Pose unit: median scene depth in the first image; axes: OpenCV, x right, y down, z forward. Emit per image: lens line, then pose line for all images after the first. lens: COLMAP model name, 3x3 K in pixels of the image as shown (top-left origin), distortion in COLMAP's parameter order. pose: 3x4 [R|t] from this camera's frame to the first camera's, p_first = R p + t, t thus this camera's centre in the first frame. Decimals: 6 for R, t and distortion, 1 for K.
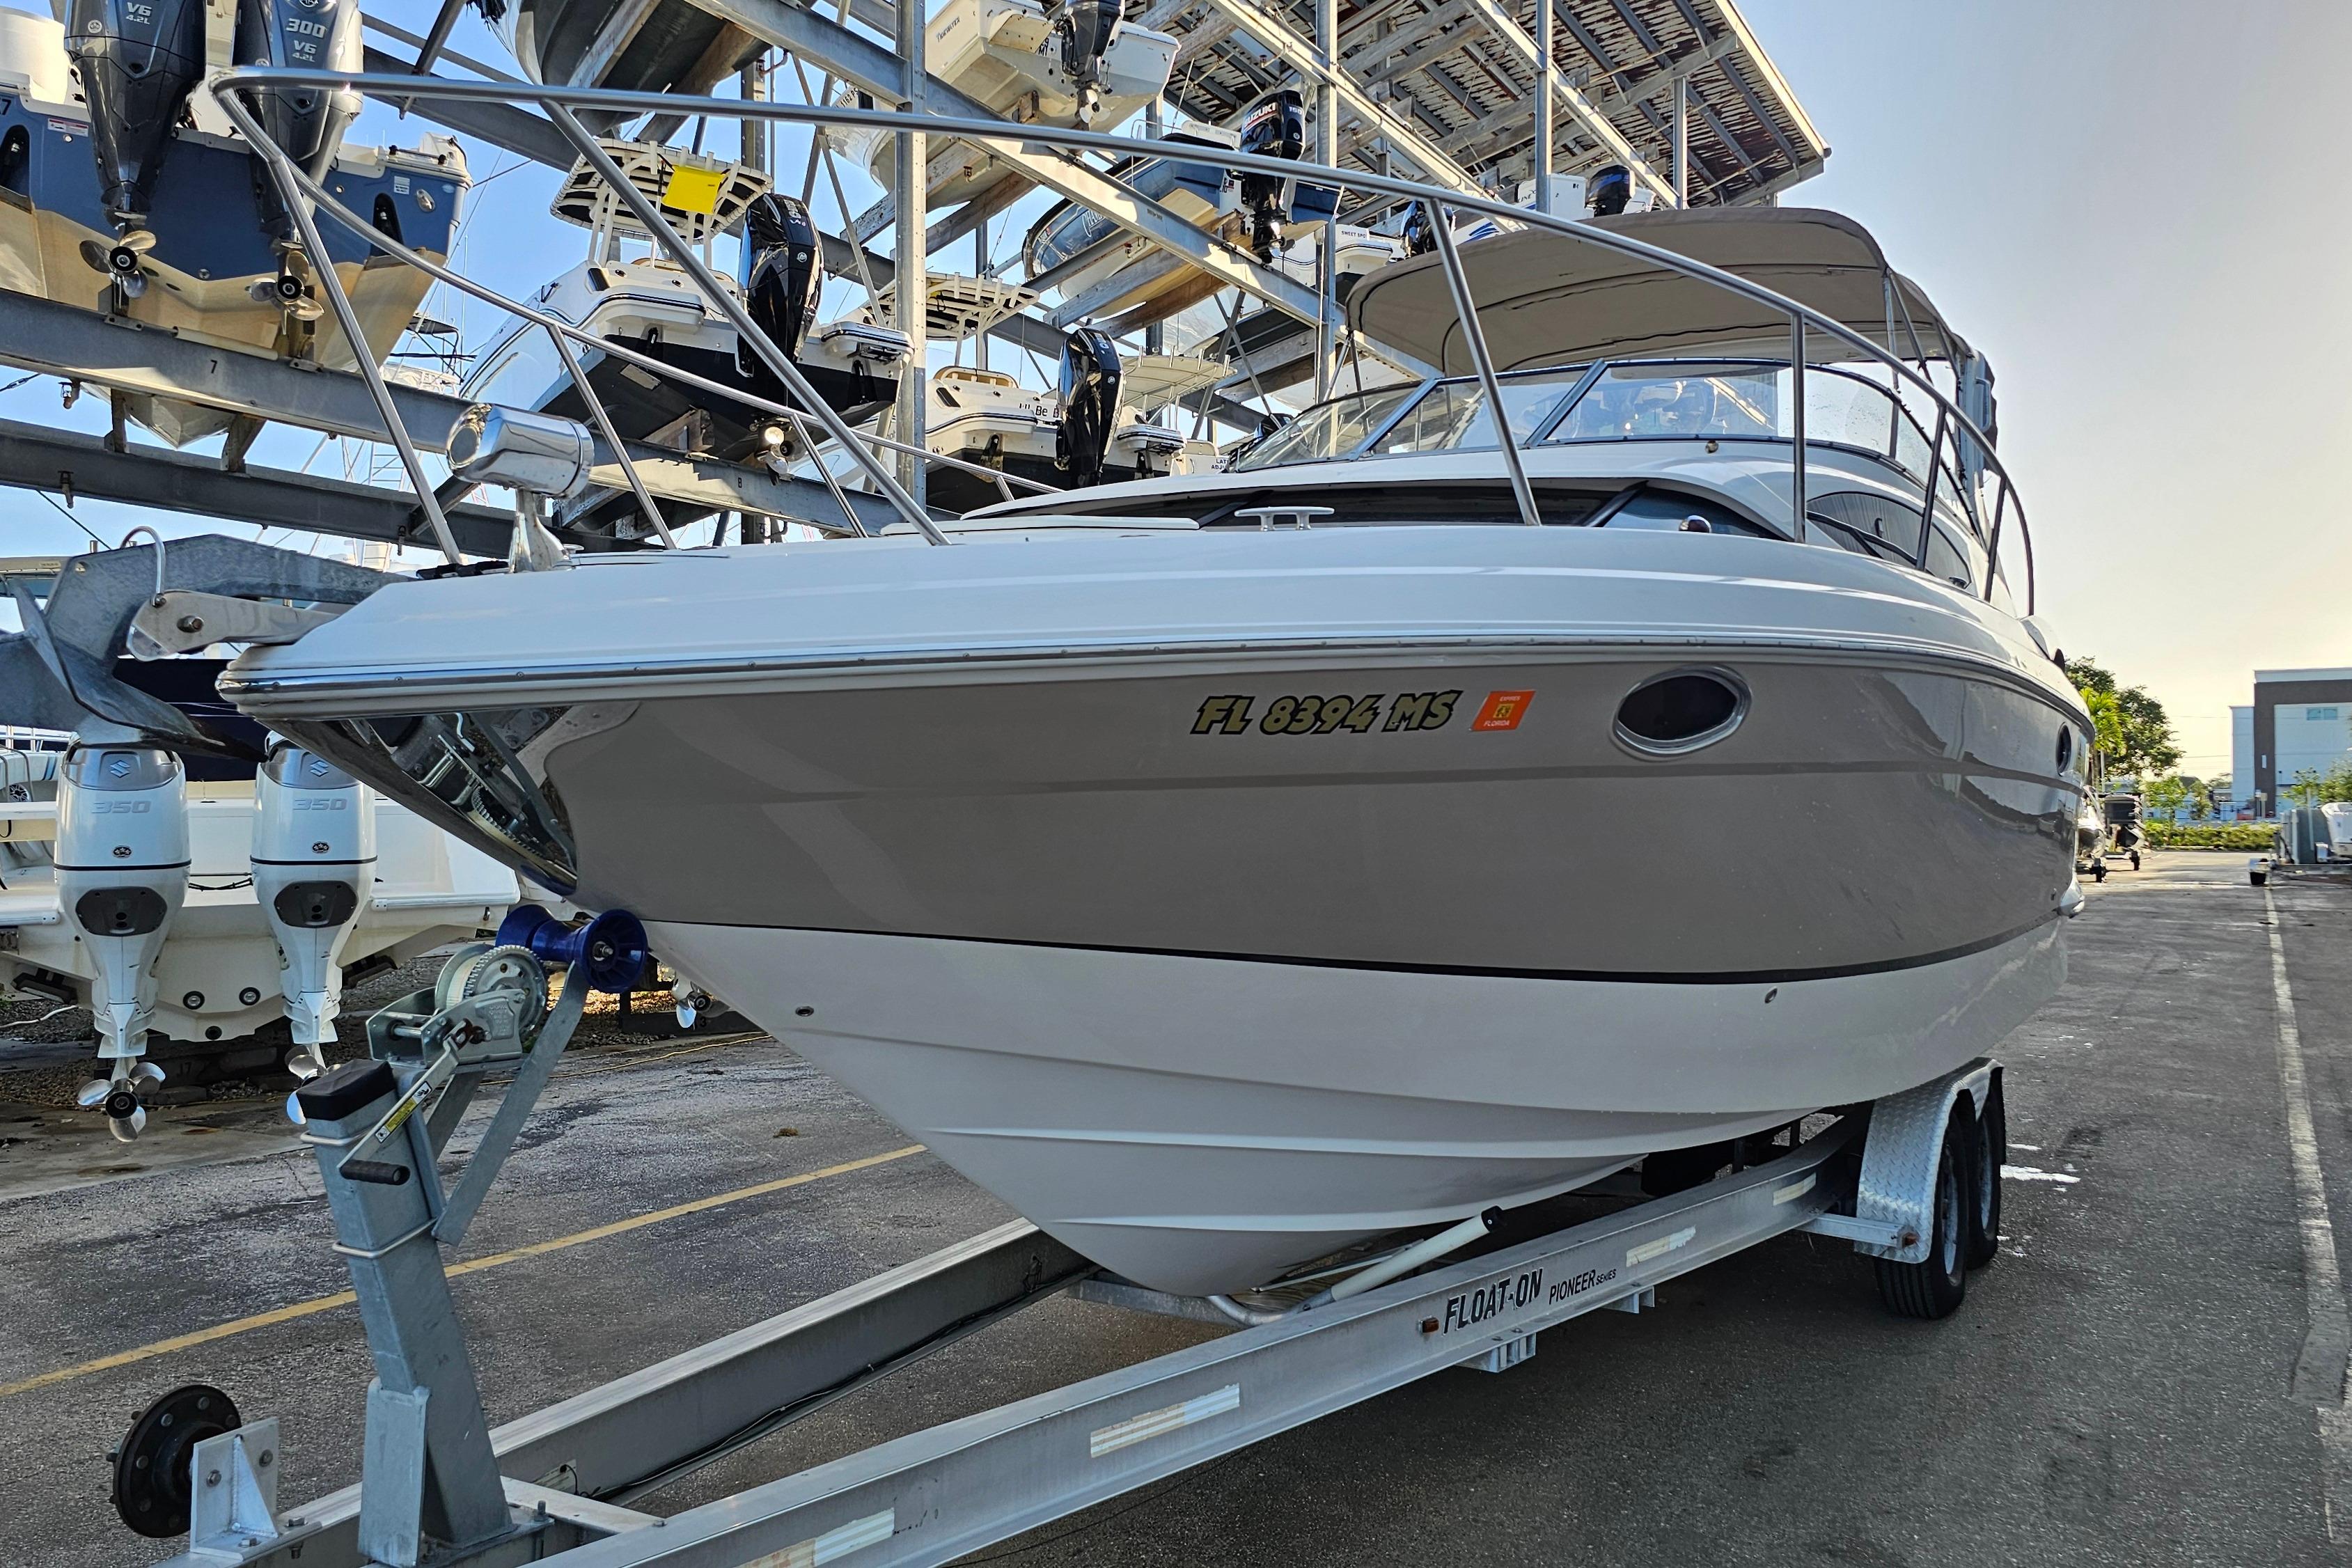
lens RADIAL K [[1887.3, 0, 1176.0], [0, 1887.3, 784.0], [0, 0, 1]] dist [0.096195, -0.099678]
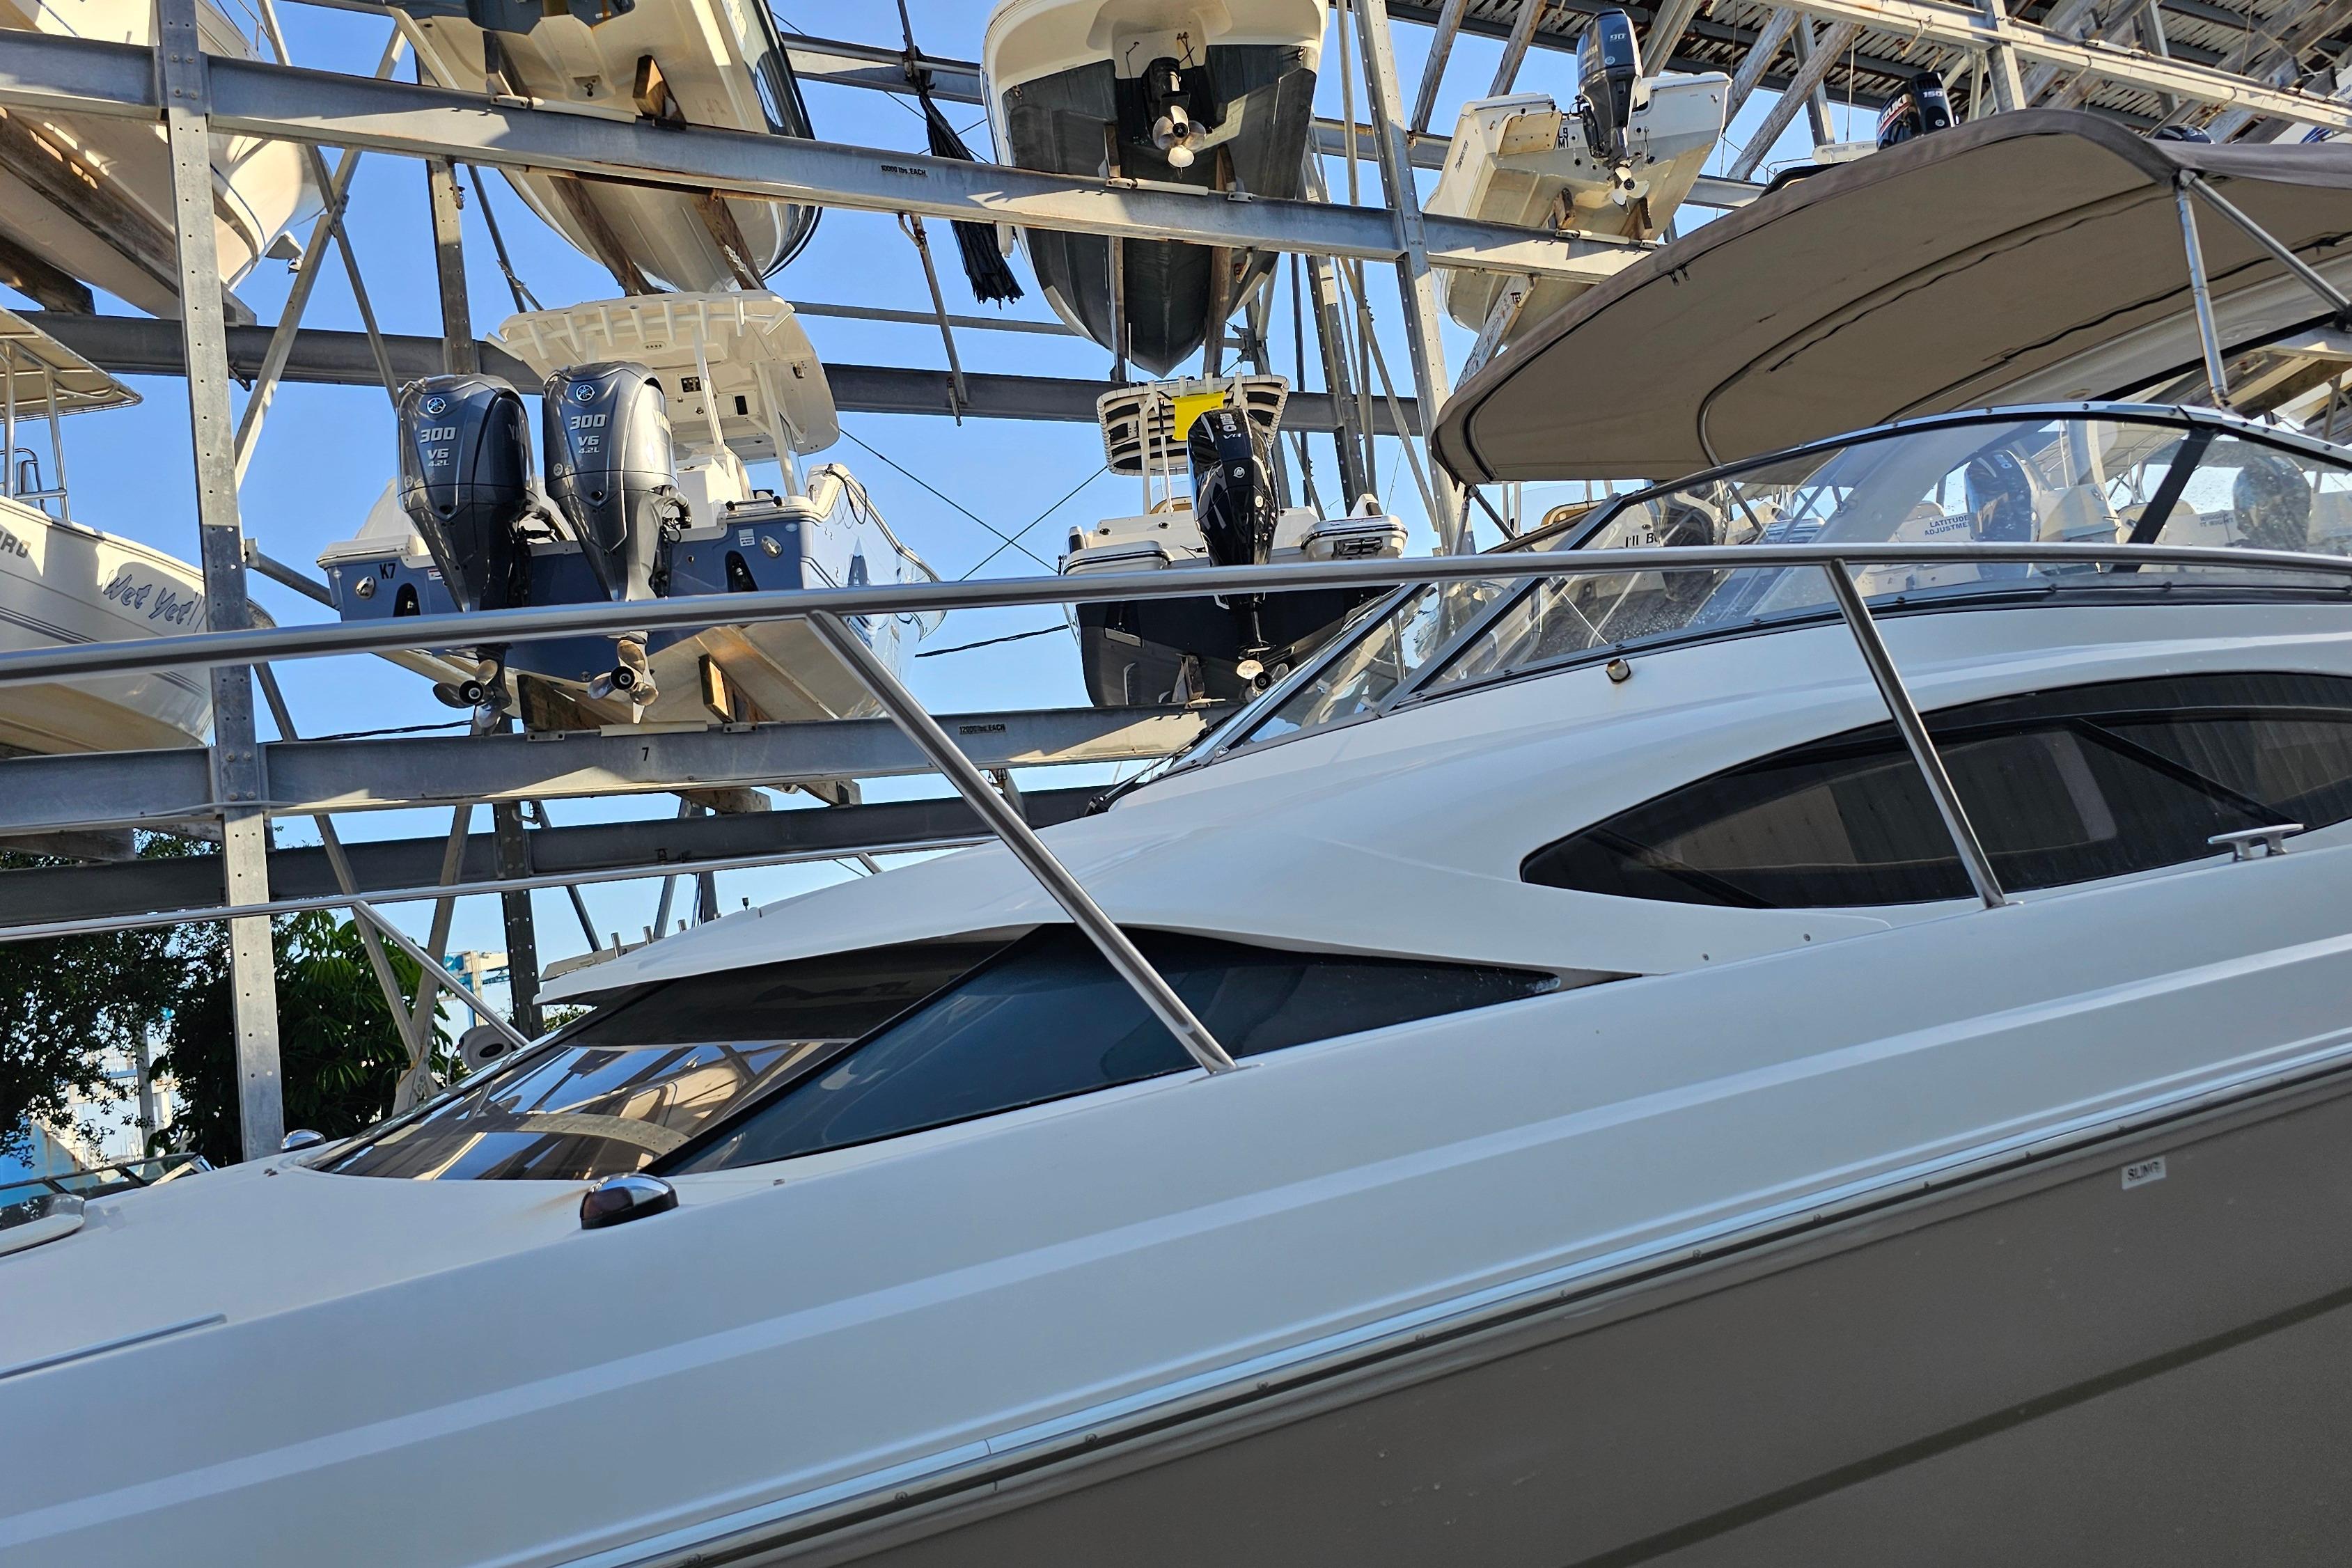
lens RADIAL K [[1880.0, 0, 1181.8], [0, 1880.0, 744.7], [0, 0, 1]] dist [0.089174, -0.103078]
pose [[0.869527, -0.194131, -0.454132, 0.123106], [0.155957, 0.980388, -0.120483, -0.036994], [0.468615, 0.033938, 0.882750, 0.162974]]
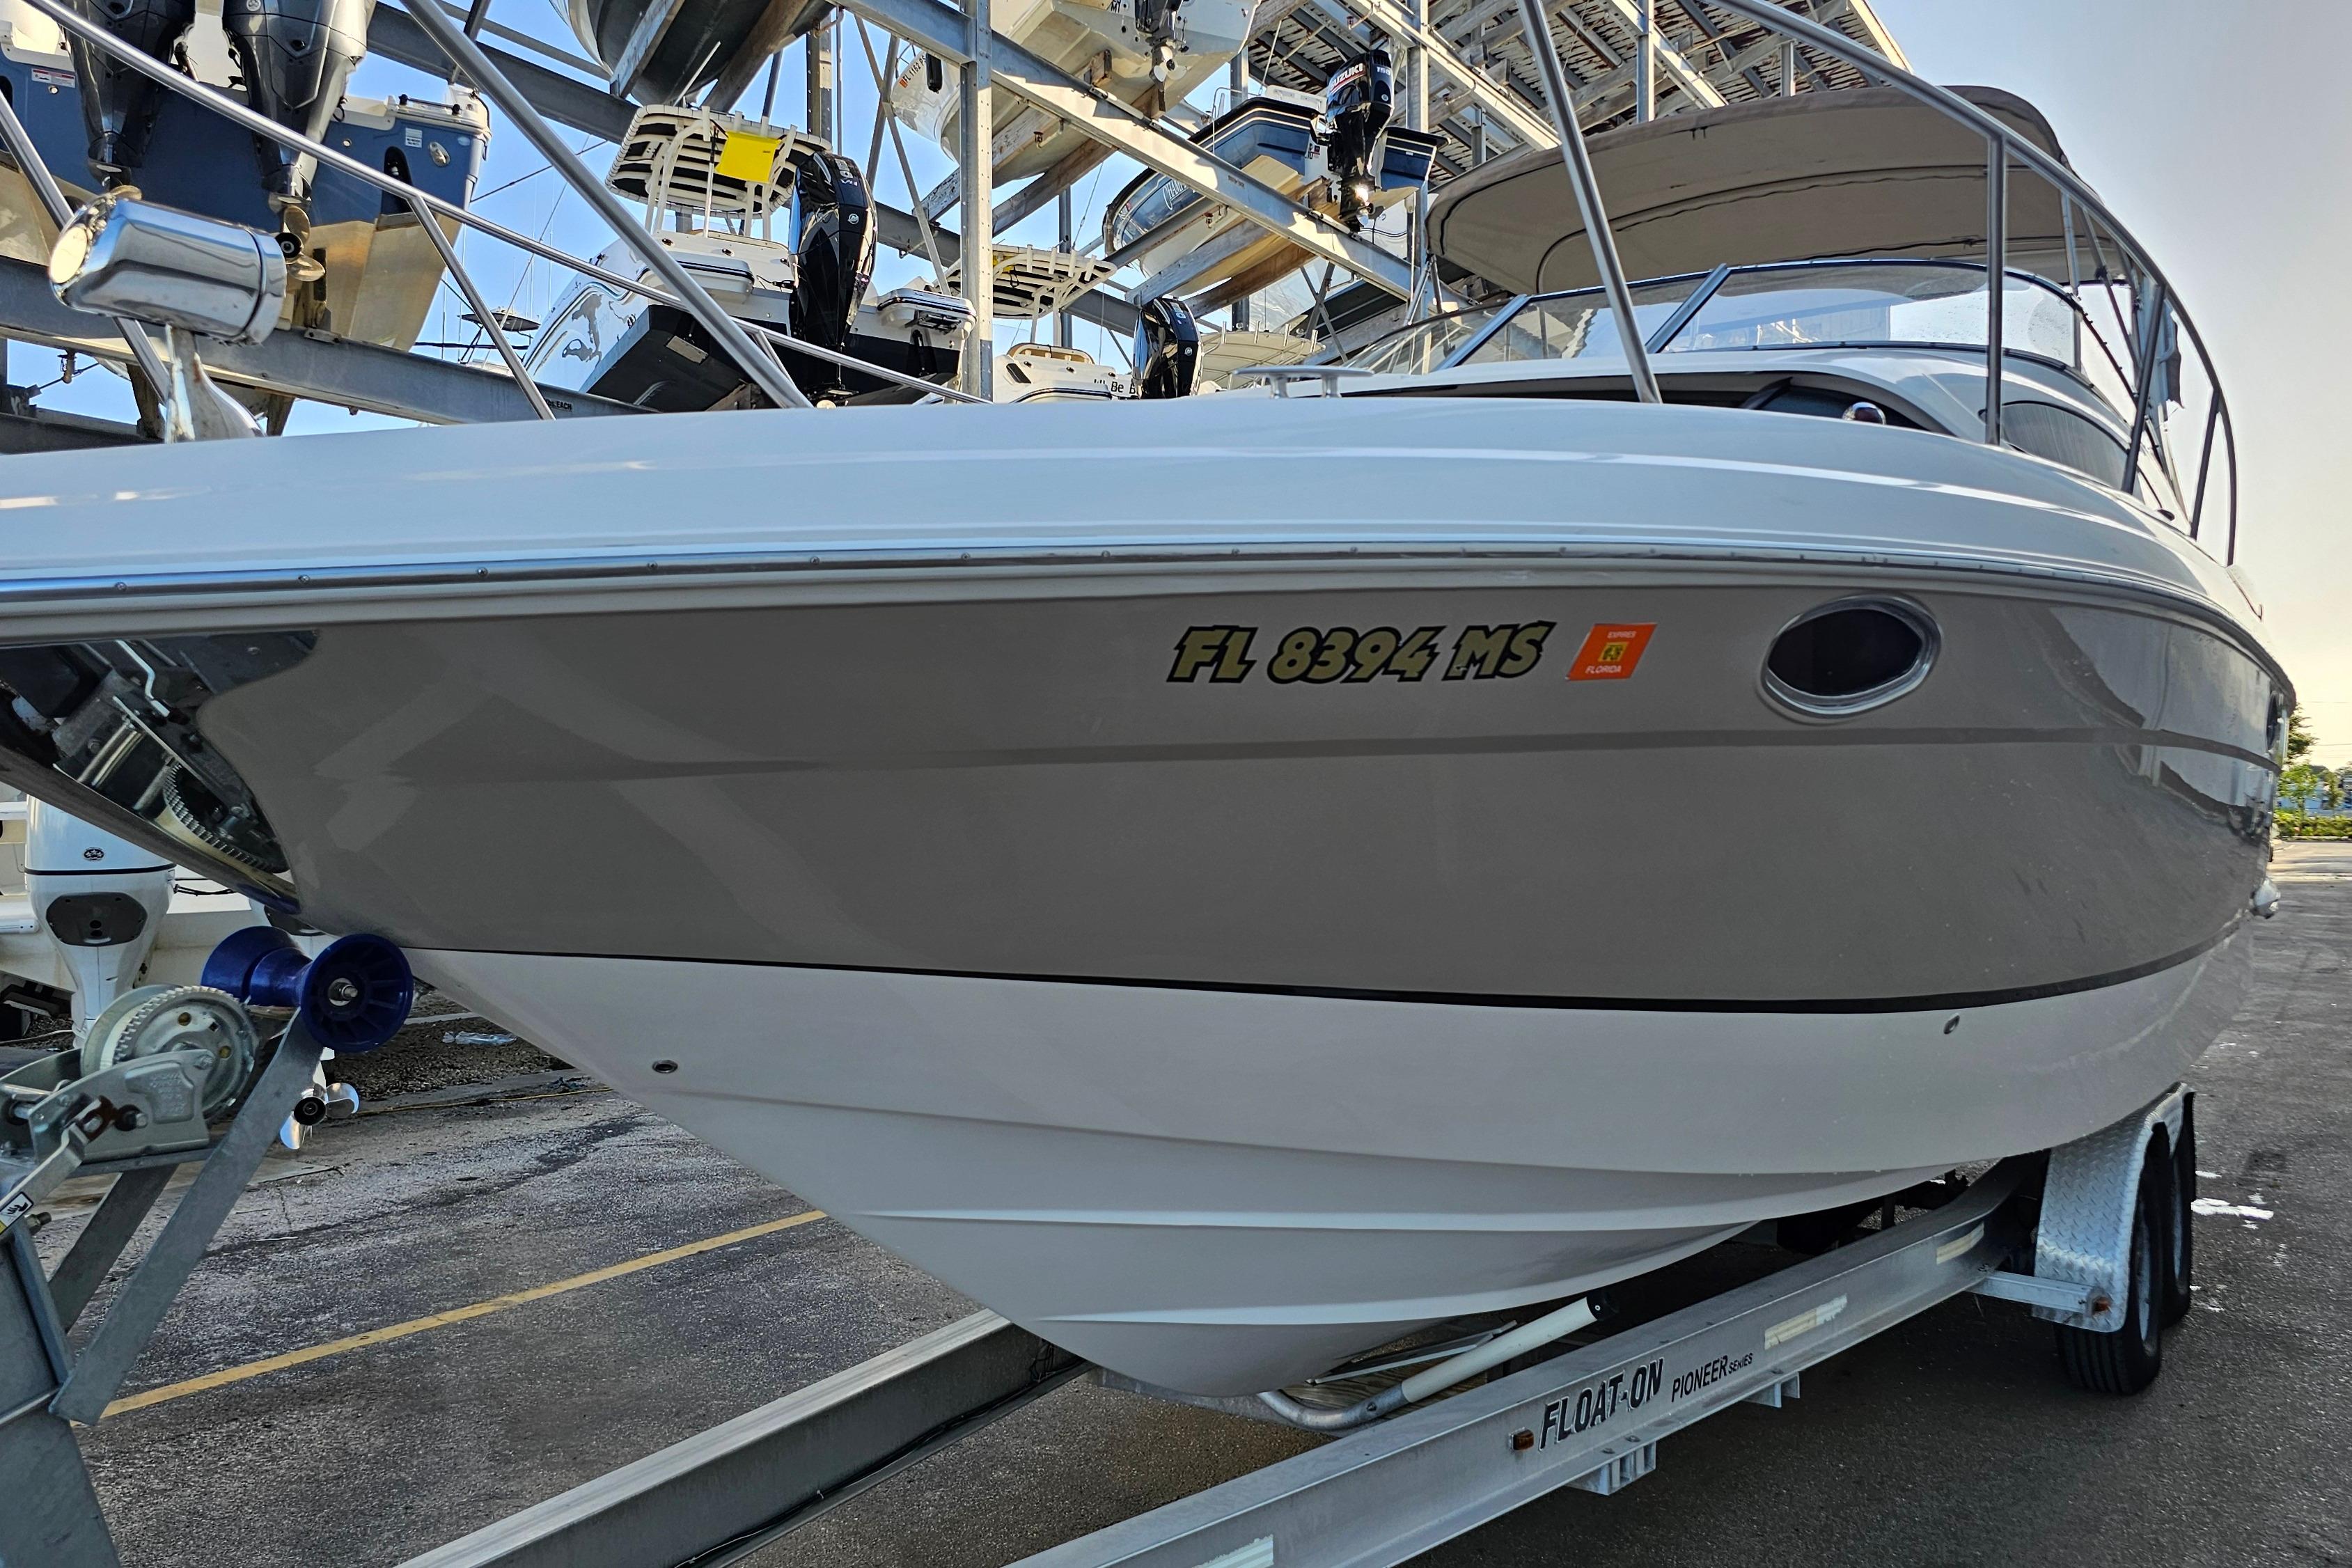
lens RADIAL K [[1889.1, 0, 1202.3], [0, 1889.1, 785.0], [0, 0, 1]] dist [0.078977, -0.073148]
pose [[0.999209, -0.006879, -0.039164, 0.008438], [0.006967, 0.999973, 0.002121, 0.001882], [0.039149, -0.002392, 0.999231, 0.051212]]
